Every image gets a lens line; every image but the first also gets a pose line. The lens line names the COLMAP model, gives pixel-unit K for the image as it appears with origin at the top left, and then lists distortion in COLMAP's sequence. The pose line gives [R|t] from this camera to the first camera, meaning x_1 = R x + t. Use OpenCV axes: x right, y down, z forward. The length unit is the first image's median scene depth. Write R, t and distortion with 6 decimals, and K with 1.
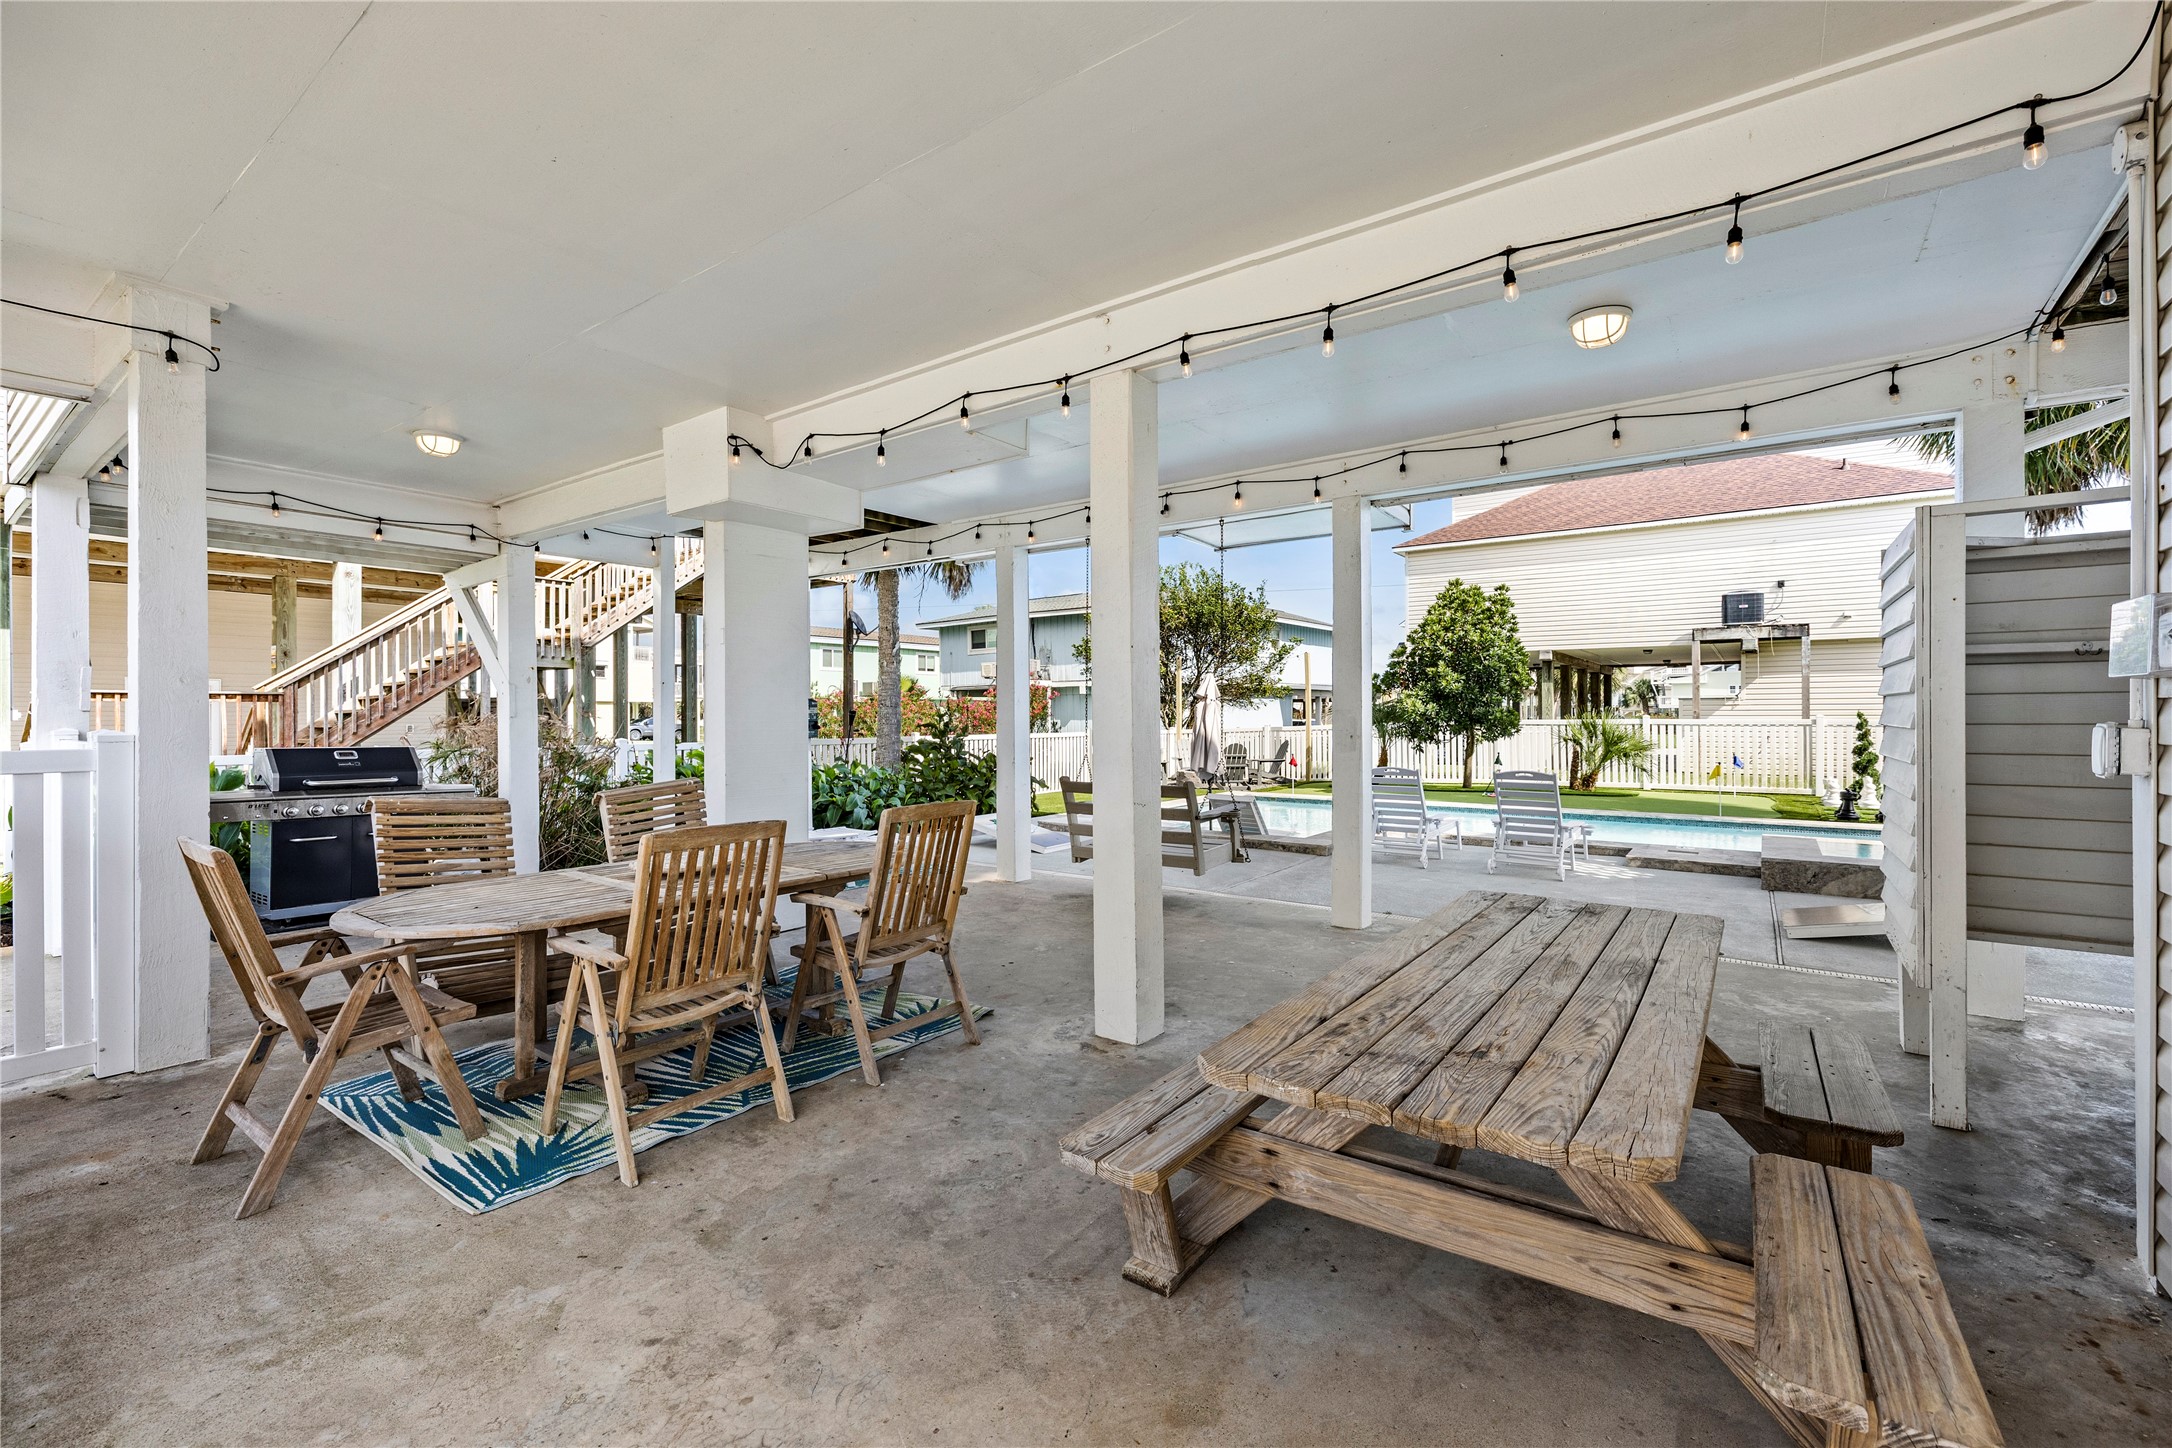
lens RADIAL K [[920.8, 0, 1089.7], [0, 920.8, 709.4], [0, 0, 1]] dist [0.000069, 0.000401]
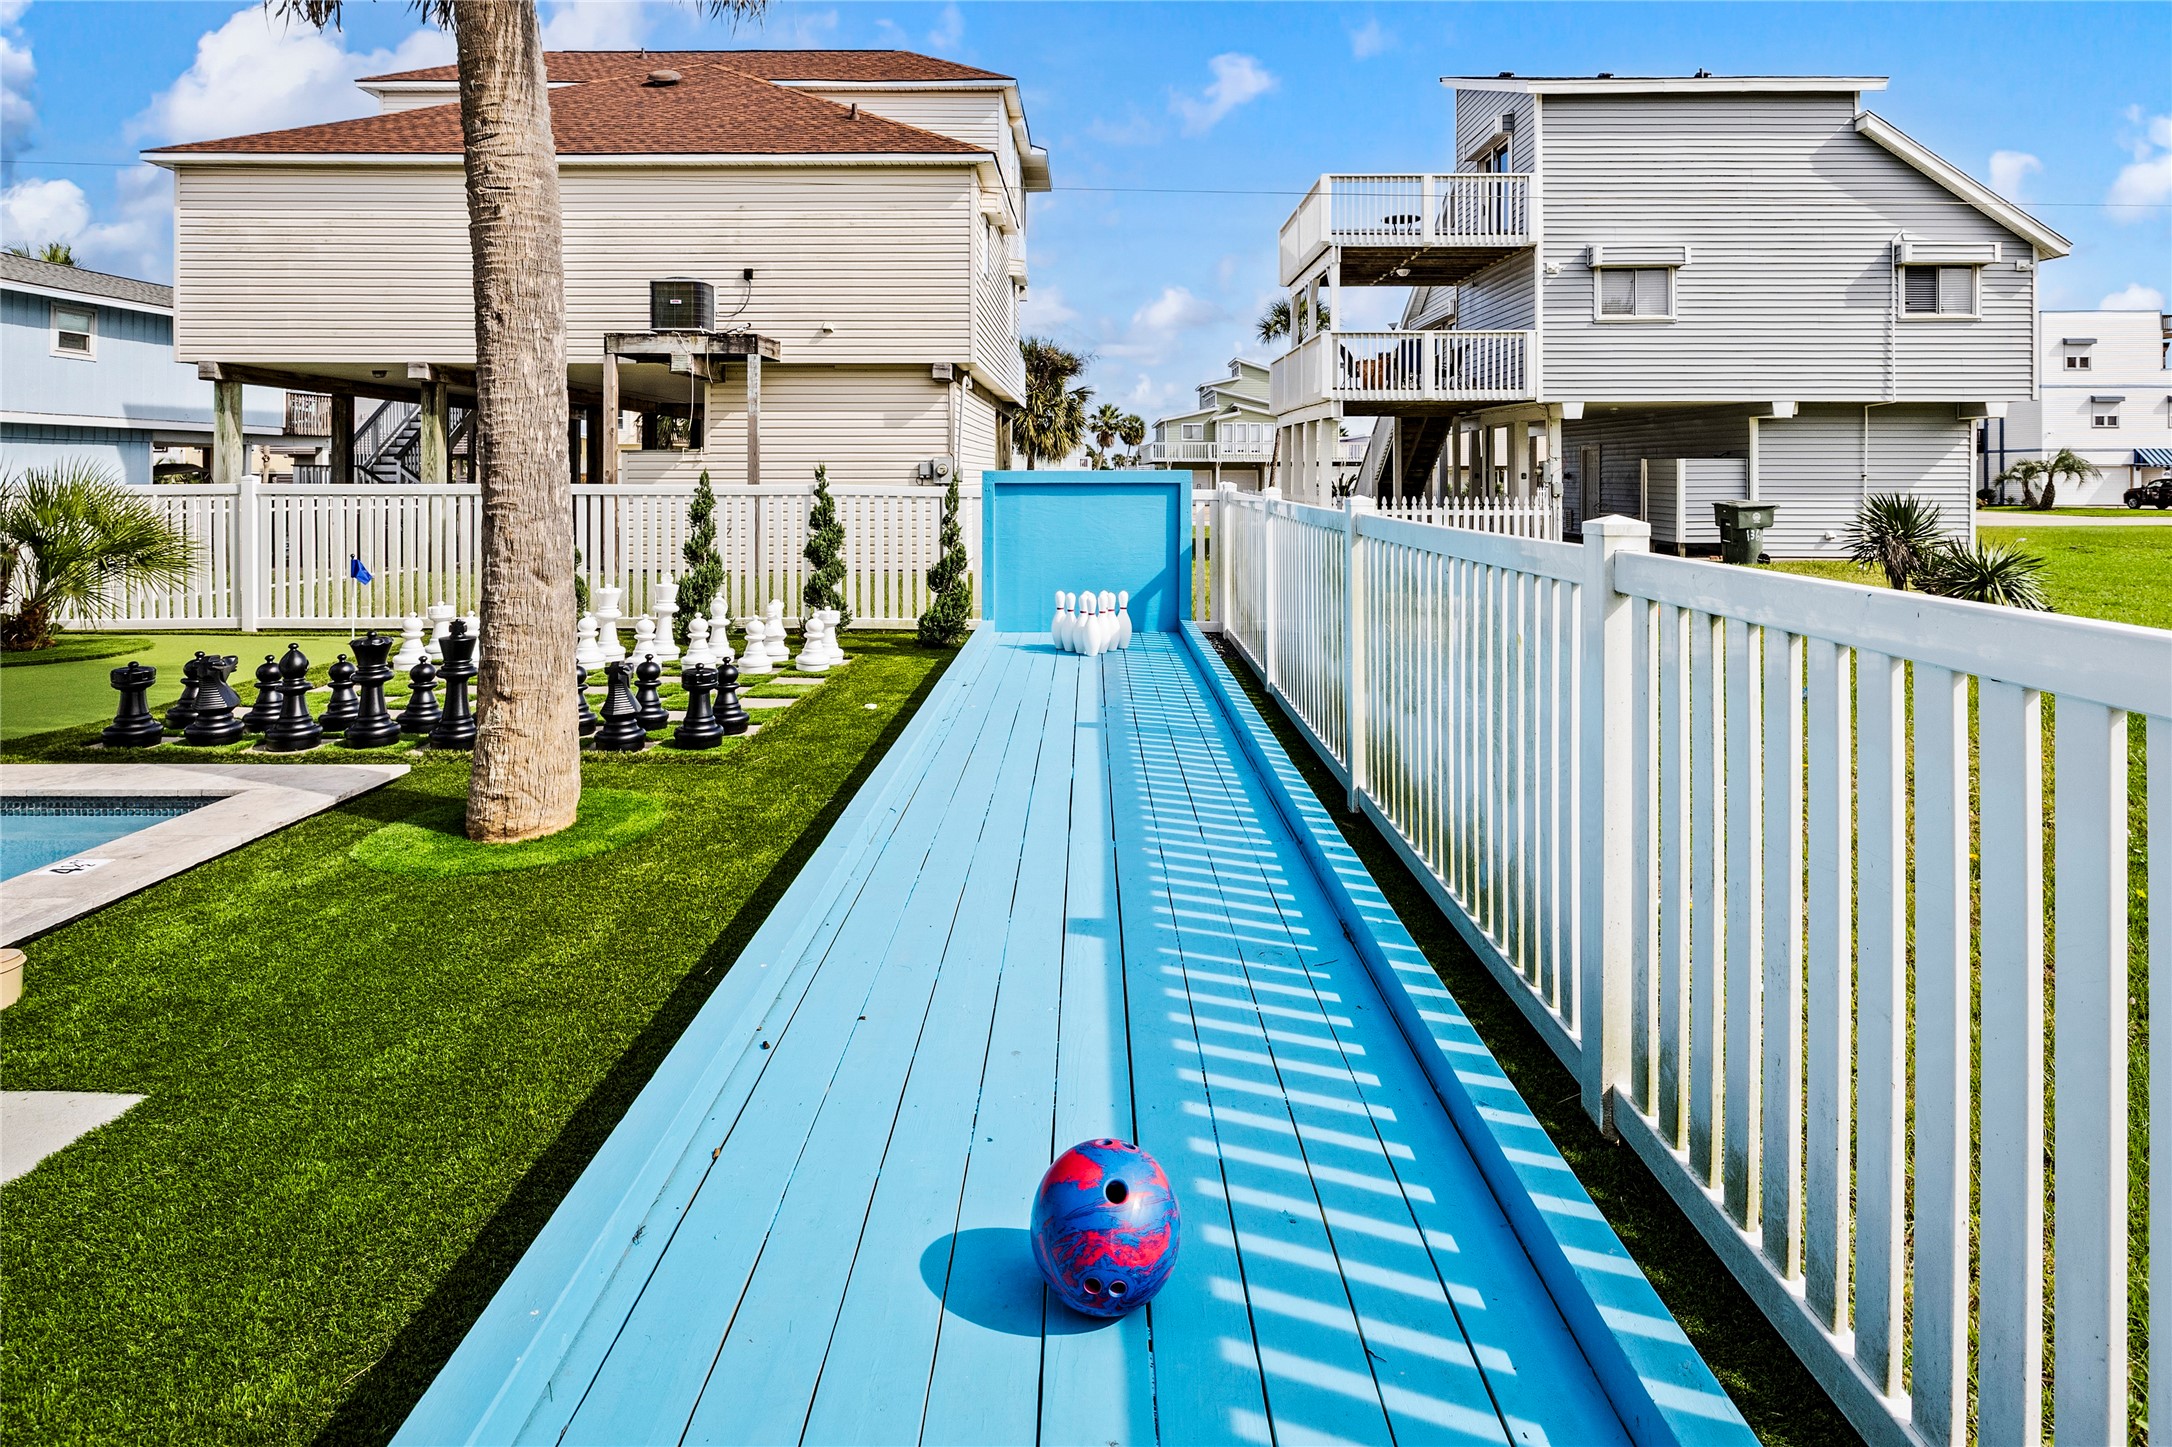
lens RADIAL K [[1172.4, 0, 1085.1], [0, 1172.4, 466.0], [0, 0, 1]] dist [0.001492, 0.000186]
pose [[0.813268, 0.007695, 0.581839, 0.599348], [-0.004473, 0.999966, -0.006974, 0.003480], [-0.581873, 0.003069, 0.813274, 0.251389]]
